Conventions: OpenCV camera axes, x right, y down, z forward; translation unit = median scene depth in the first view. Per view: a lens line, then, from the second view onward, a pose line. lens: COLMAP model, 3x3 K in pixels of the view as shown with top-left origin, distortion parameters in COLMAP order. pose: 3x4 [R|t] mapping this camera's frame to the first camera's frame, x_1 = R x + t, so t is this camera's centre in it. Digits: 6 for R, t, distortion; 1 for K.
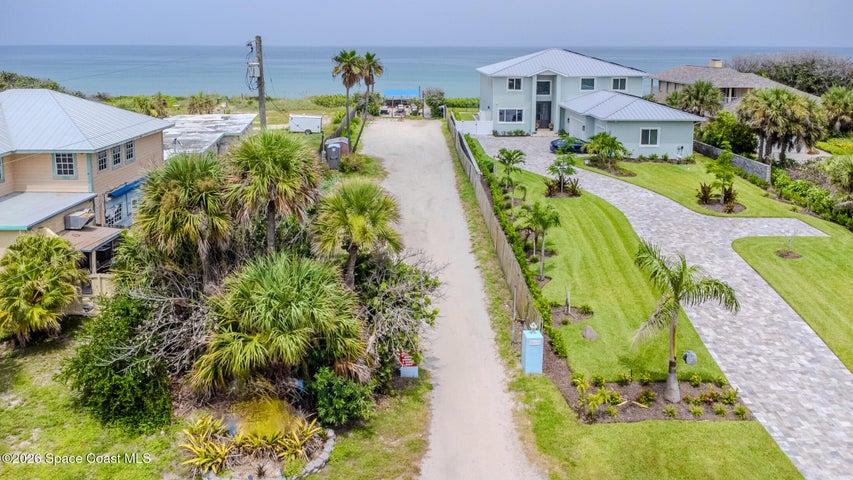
lens RADIAL K [[591.4, 0, 426.5], [0, 591.4, 240.0], [0, 0, 1]] dist [-0.000978, -0.004456]
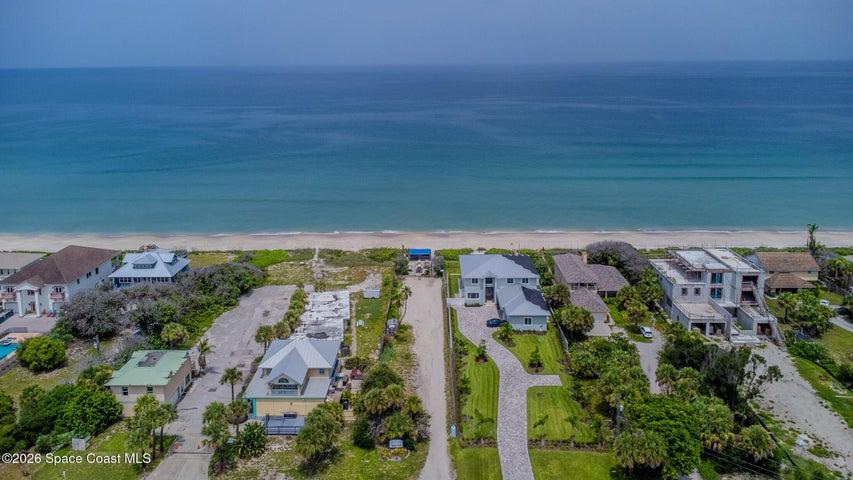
lens RADIAL K [[591.4, 0, 426.5], [0, 591.4, 240.0], [0, 0, 1]] dist [-0.000978, -0.004456]
pose [[0.999469, -0.013902, -0.029467, 0.072499], [0.013115, 0.999557, -0.026723, -0.595020], [0.029826, 0.026322, 0.999208, -1.819049]]
